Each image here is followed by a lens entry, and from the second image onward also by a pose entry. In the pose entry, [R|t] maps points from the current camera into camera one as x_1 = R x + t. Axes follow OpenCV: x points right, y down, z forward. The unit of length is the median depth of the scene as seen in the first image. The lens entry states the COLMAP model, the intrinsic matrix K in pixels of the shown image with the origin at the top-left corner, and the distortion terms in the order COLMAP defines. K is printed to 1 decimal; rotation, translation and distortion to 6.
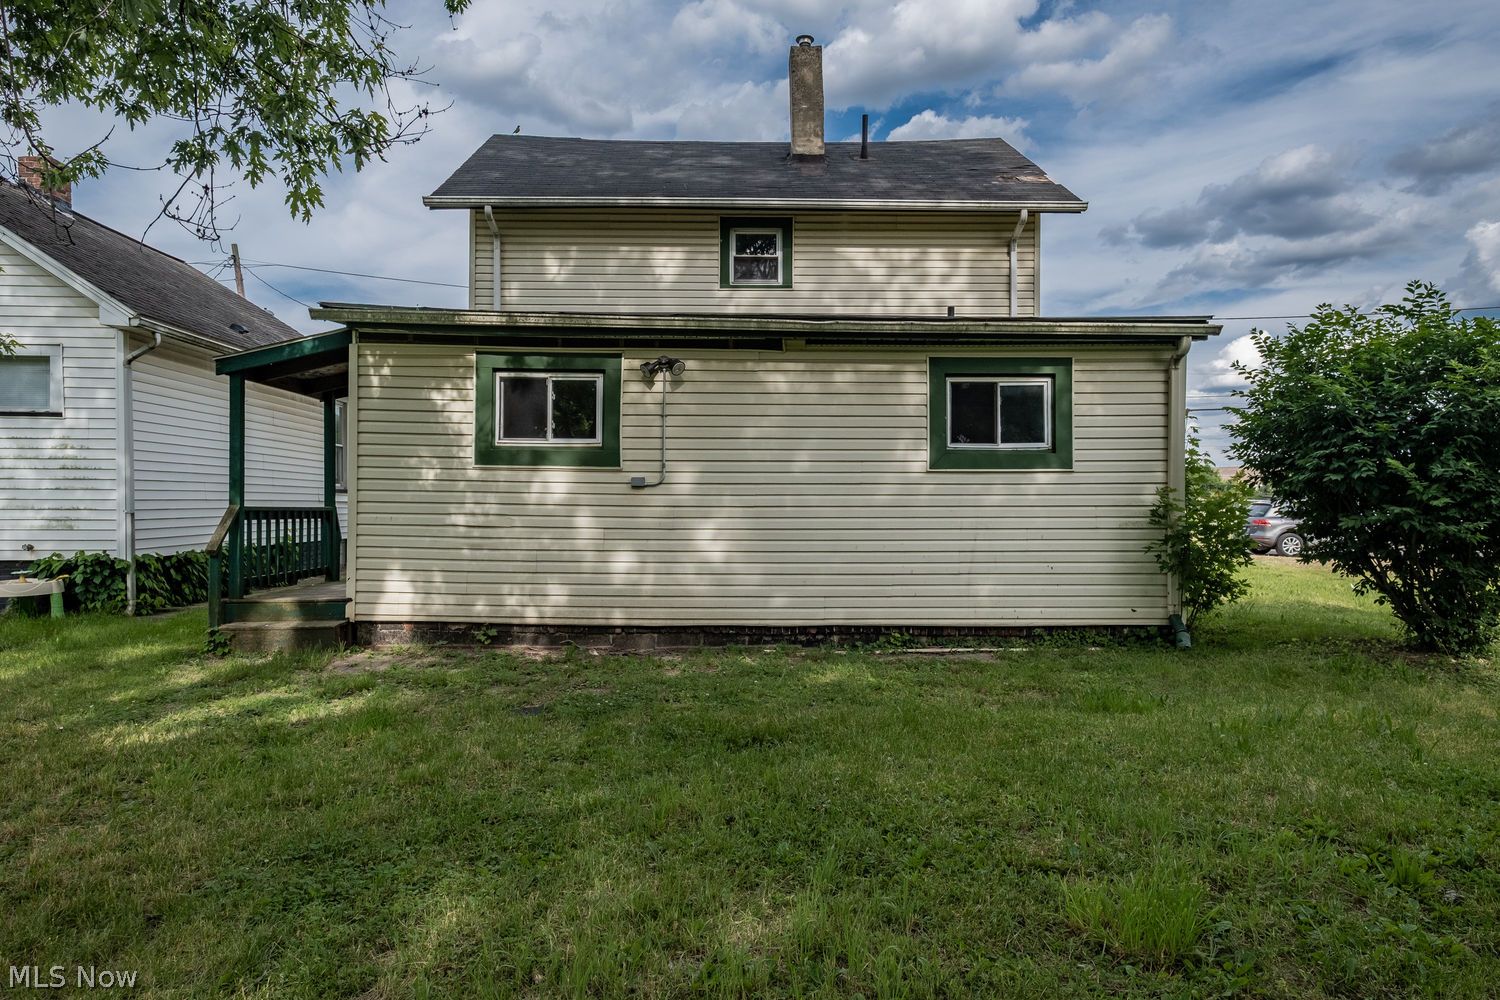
lens RADIAL K [[956.0, 0, 744.8], [0, 956.0, 496.3], [0, 0, 1]] dist [0.001798, 0.000082]
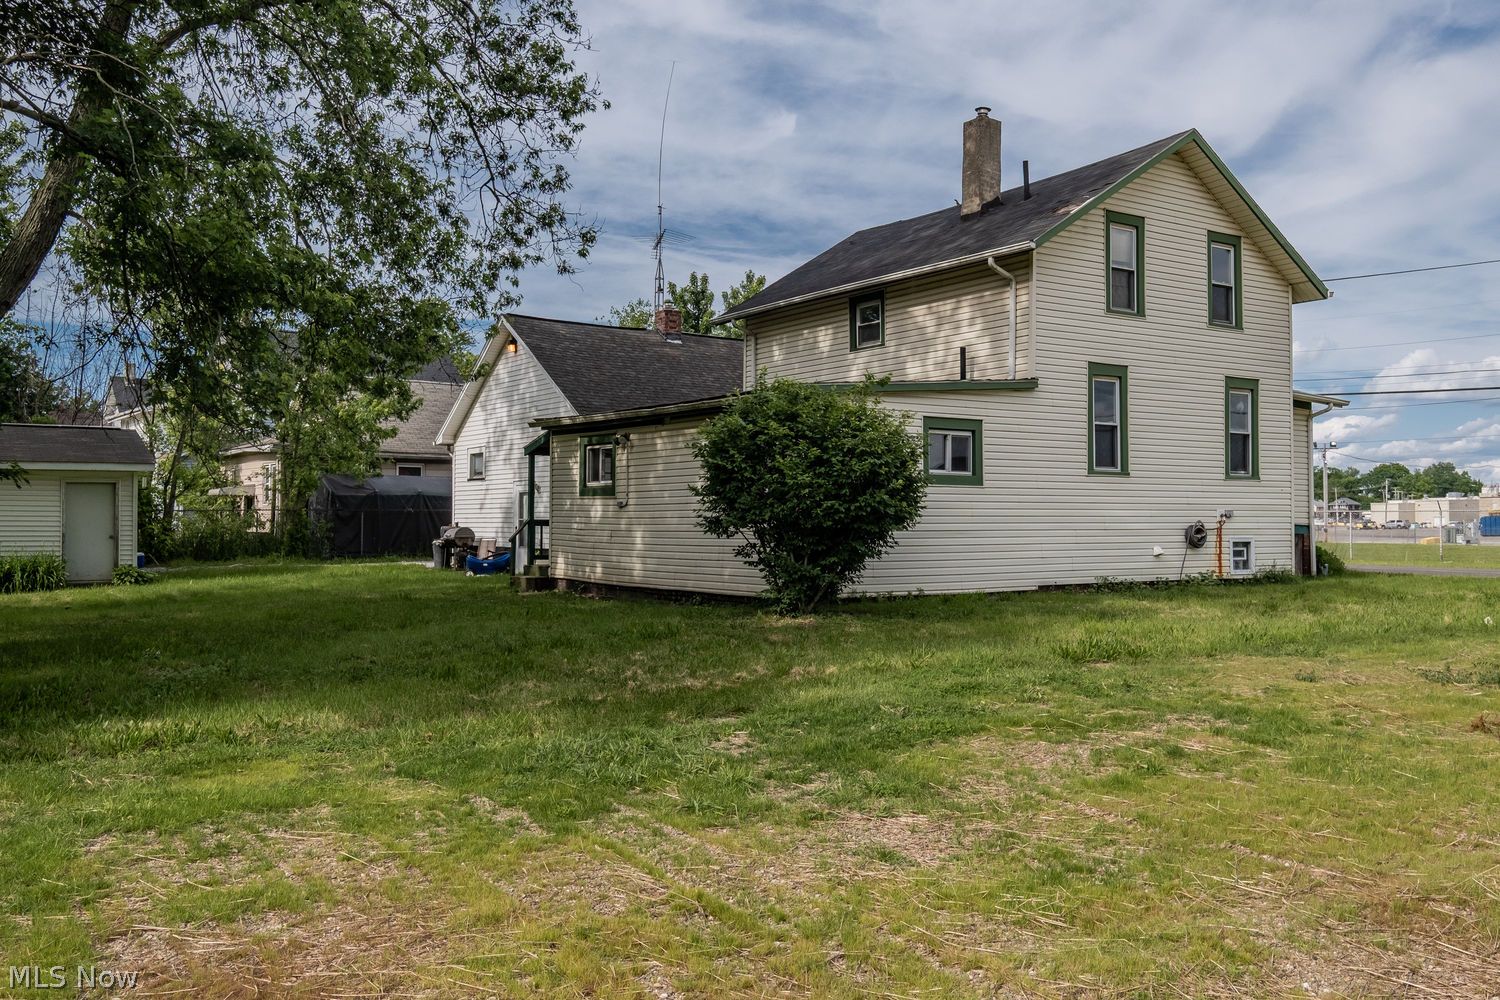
lens RADIAL K [[1321.5, 0, 748.7], [0, 1321.5, 508.1], [0, 0, 1]] dist [0.001858, 0.000397]
pose [[0.543720, -0.014923, -0.839134, 2.021644], [0.007045, 0.999888, -0.013218, 0.025775], [0.839237, 0.001275, 0.543764, -0.139722]]
